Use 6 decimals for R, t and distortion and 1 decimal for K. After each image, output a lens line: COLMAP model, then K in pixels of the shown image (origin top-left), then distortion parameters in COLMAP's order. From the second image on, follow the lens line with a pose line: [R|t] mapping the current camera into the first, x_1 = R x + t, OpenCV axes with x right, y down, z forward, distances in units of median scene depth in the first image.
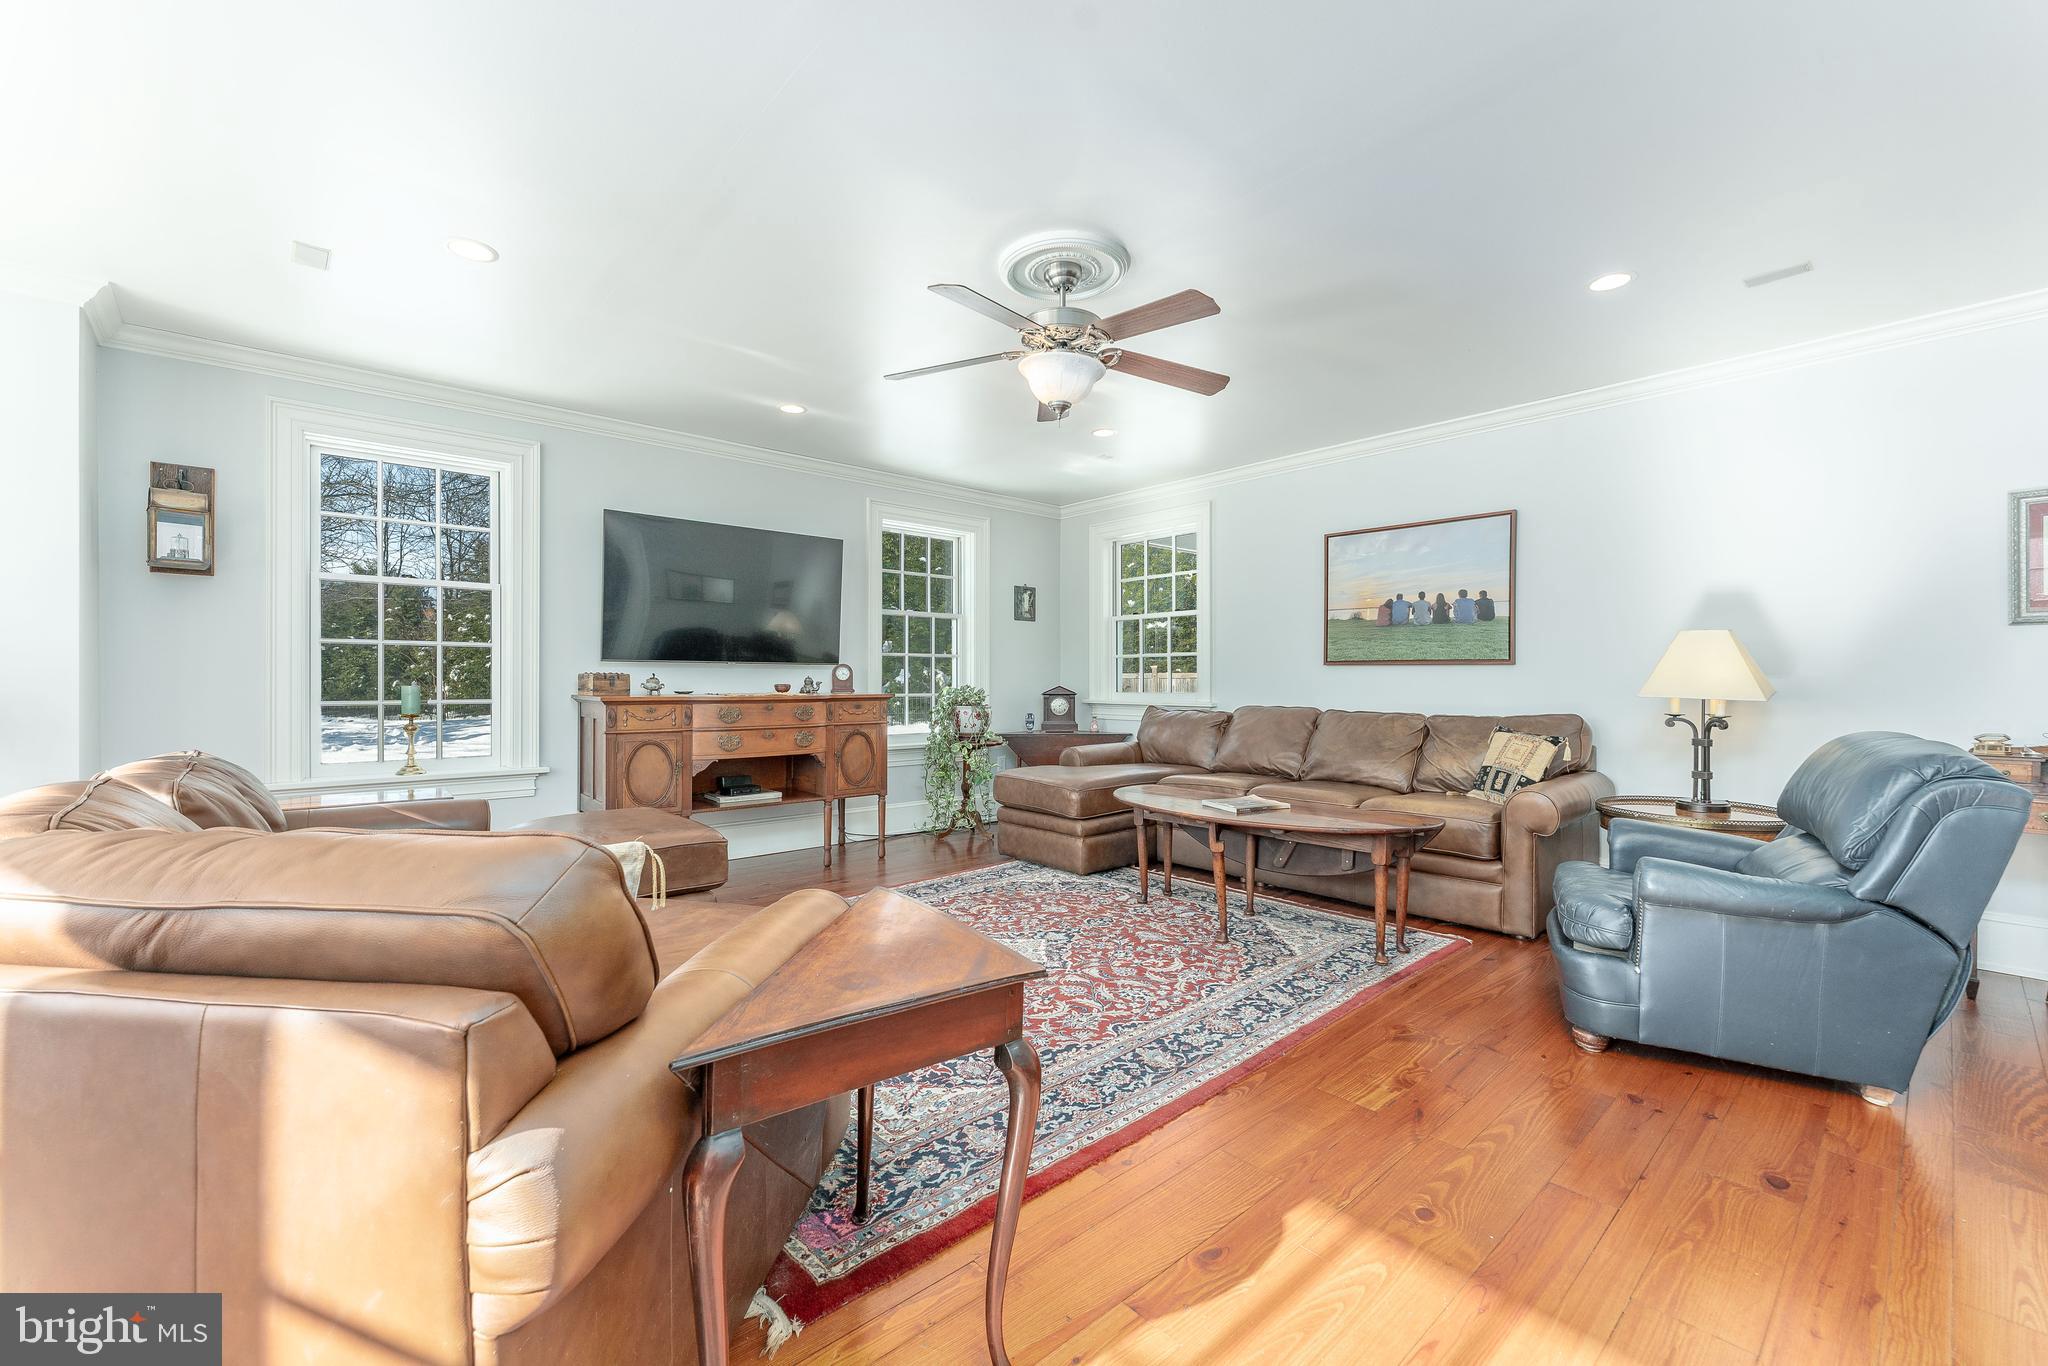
lens RADIAL K [[823.3, 0, 1011.6], [0, 823.3, 688.8], [0, 0, 1]] dist [-0.004220, -0.000722]
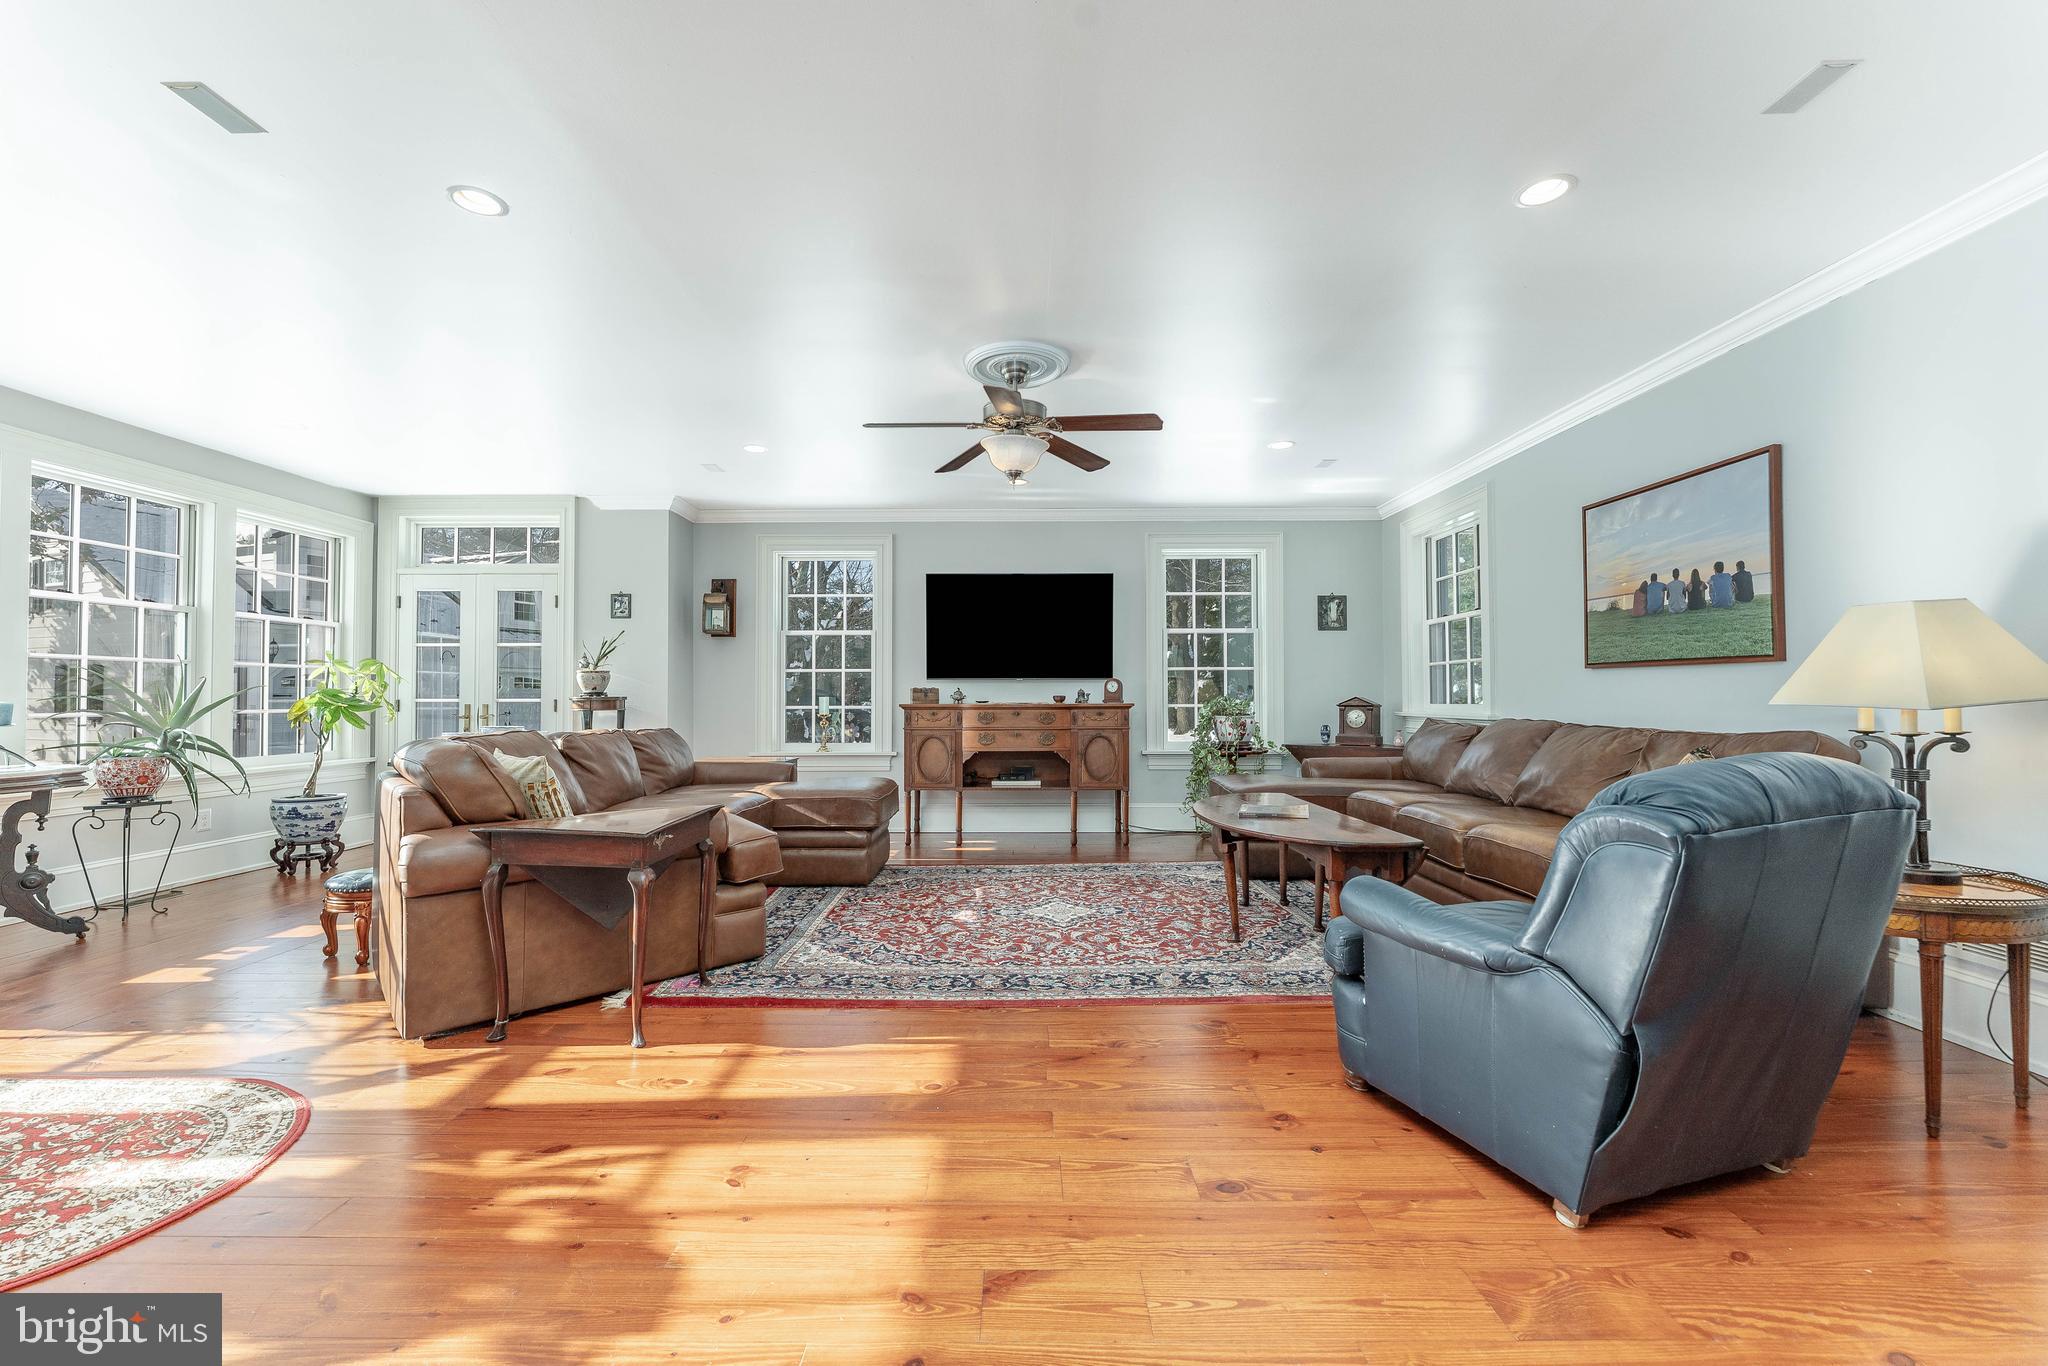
lens RADIAL K [[823.3, 0, 1013.5], [0, 823.3, 678.1], [0, 0, 1]] dist [-0.004220, -0.000722]
pose [[0.748786, -0.019336, -0.662530, 0.575736], [-0.003136, 0.999460, -0.032714, 0.010322], [0.662805, 0.026574, 0.748320, 0.030402]]
